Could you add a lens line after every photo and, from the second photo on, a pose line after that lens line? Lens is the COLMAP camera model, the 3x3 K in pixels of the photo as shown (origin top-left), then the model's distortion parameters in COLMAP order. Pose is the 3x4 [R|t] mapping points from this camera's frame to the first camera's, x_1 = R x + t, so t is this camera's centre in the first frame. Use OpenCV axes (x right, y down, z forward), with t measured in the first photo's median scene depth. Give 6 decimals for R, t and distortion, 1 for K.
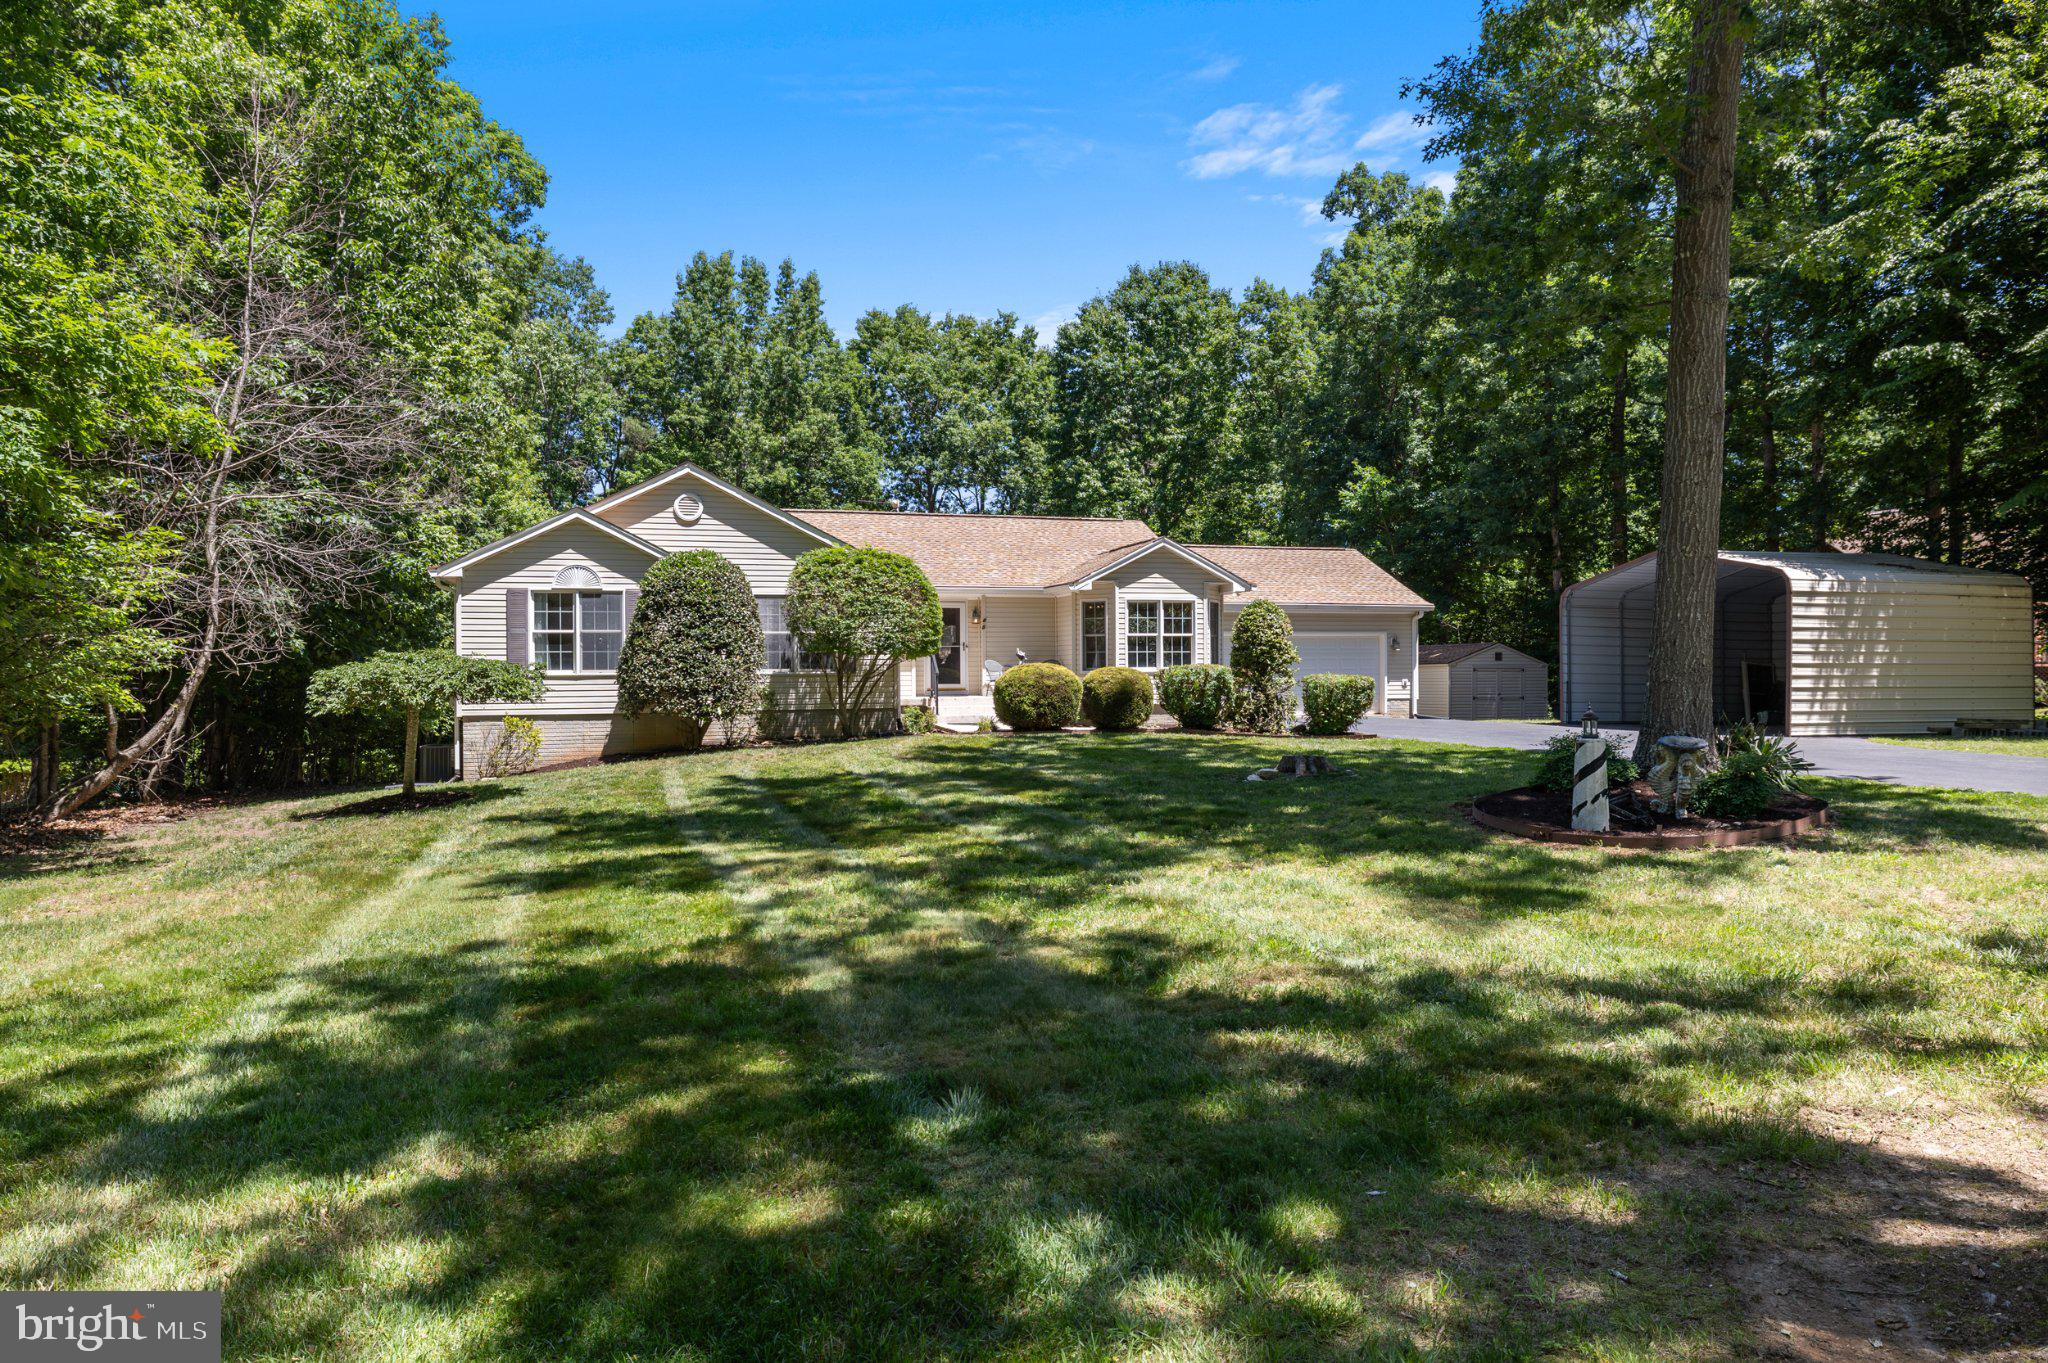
lens RADIAL K [[1273.3, 0, 1017.7], [0, 1273.3, 681.8], [0, 0, 1]] dist [-0.014108, -0.000835]
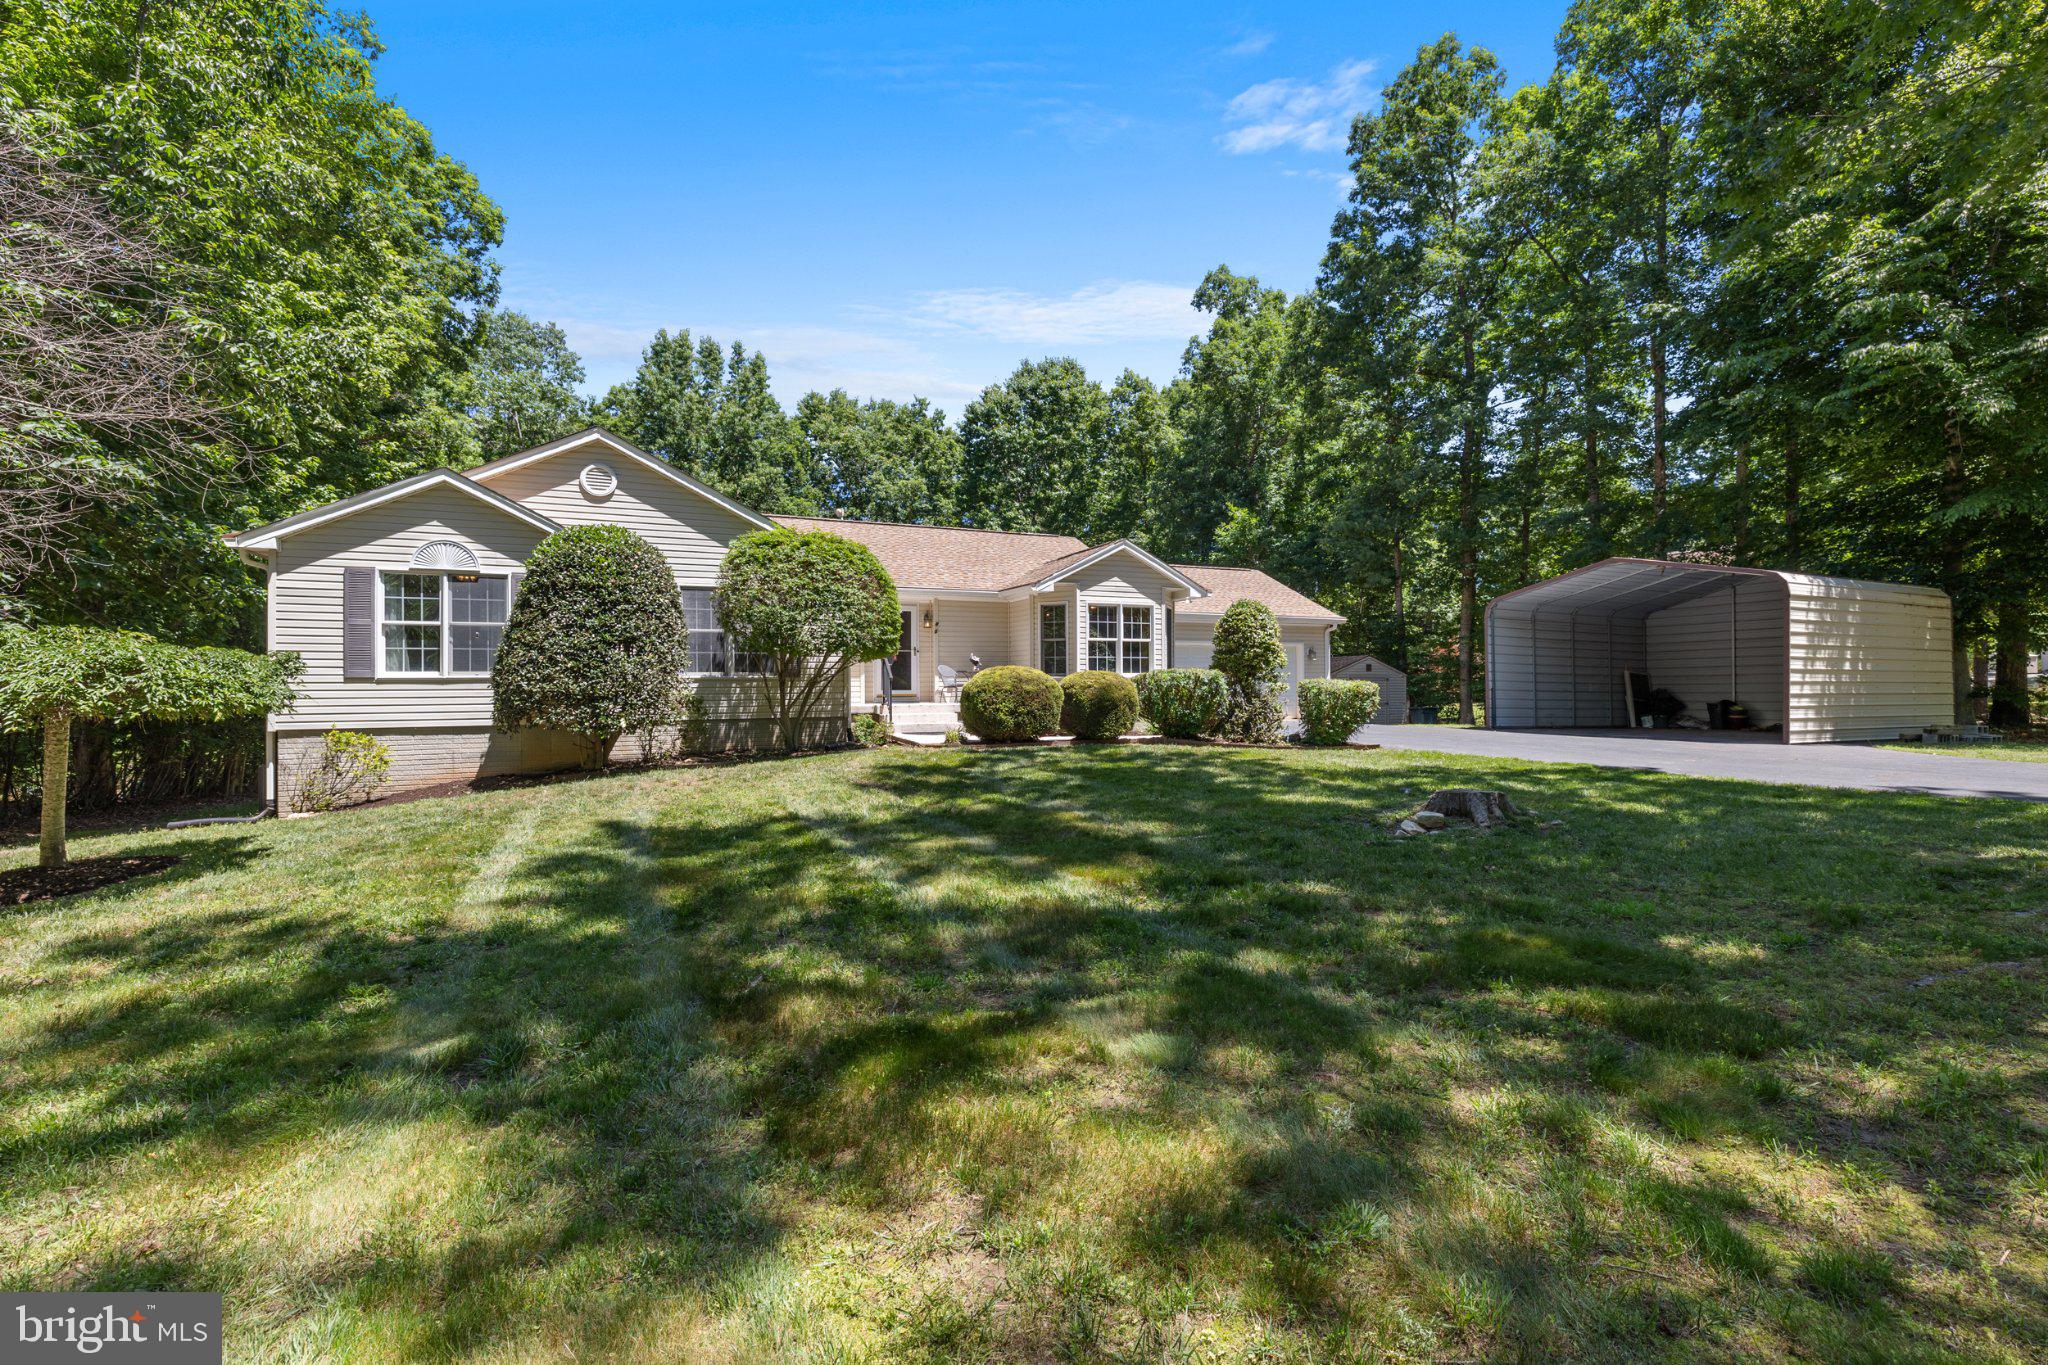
lens RADIAL K [[873.3, 0, 1022.2], [0, 873.3, 678.1], [0, 0, 1]] dist [0.000572, -0.001718]
pose [[0.991877, 0.002665, 0.127175, -0.047263], [-0.000699, 0.999880, -0.015496, 0.002793], [-0.127201, 0.015282, 0.991759, 0.348410]]
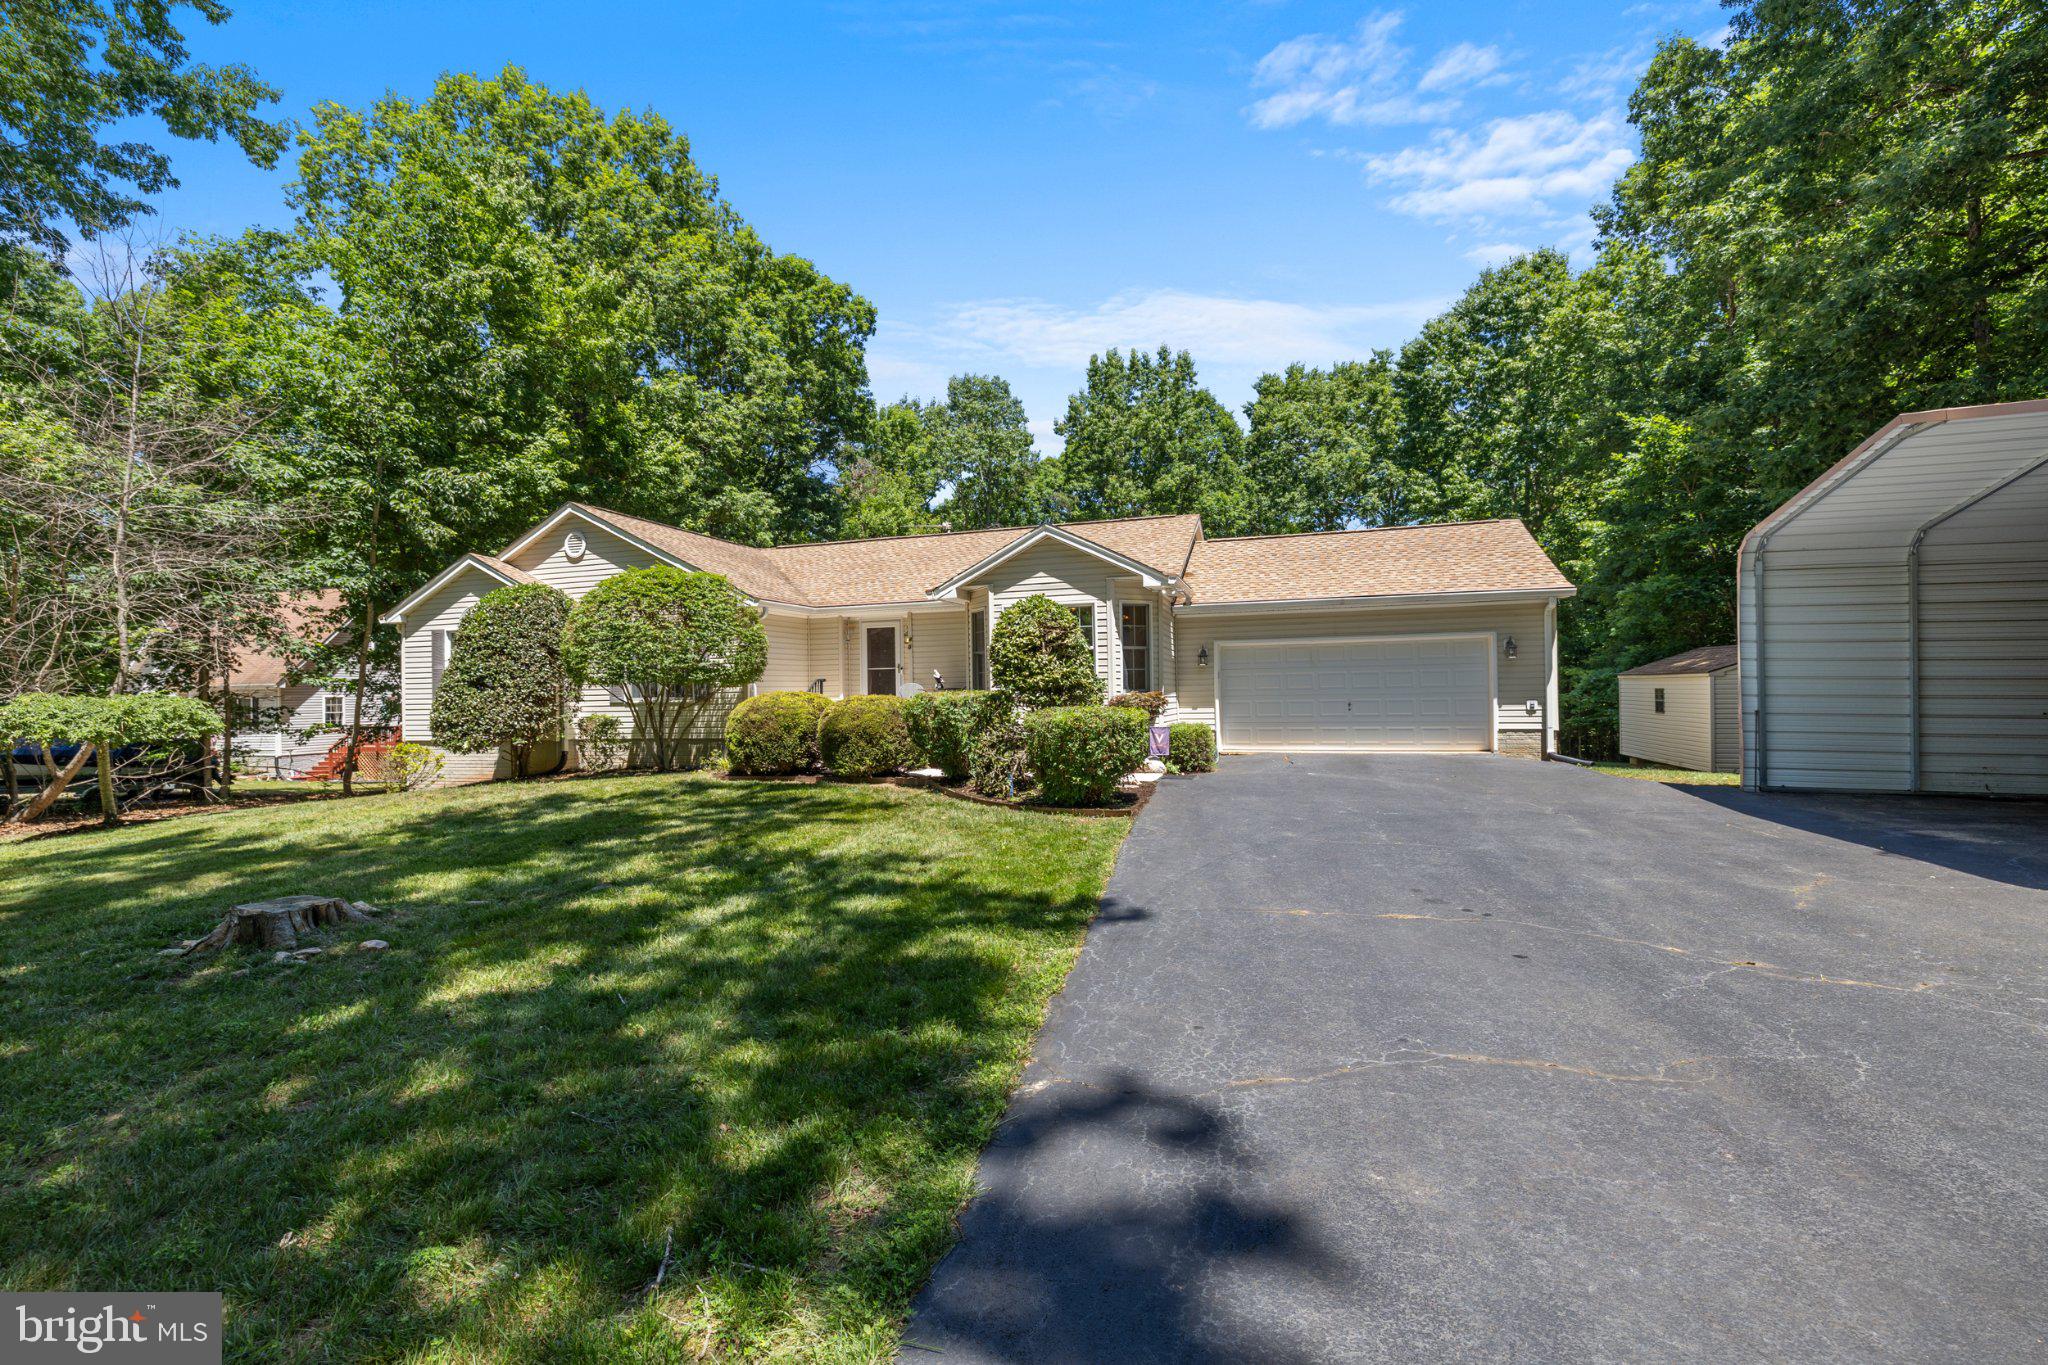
lens RADIAL K [[873.3, 0, 1016.7], [0, 873.3, 676.1], [0, 0, 1]] dist [0.000572, -0.001718]
pose [[0.822582, -0.015506, -0.568435, 0.403827], [0.010083, 0.999869, -0.012683, -0.013938], [0.568557, 0.004701, 0.822630, 0.547824]]
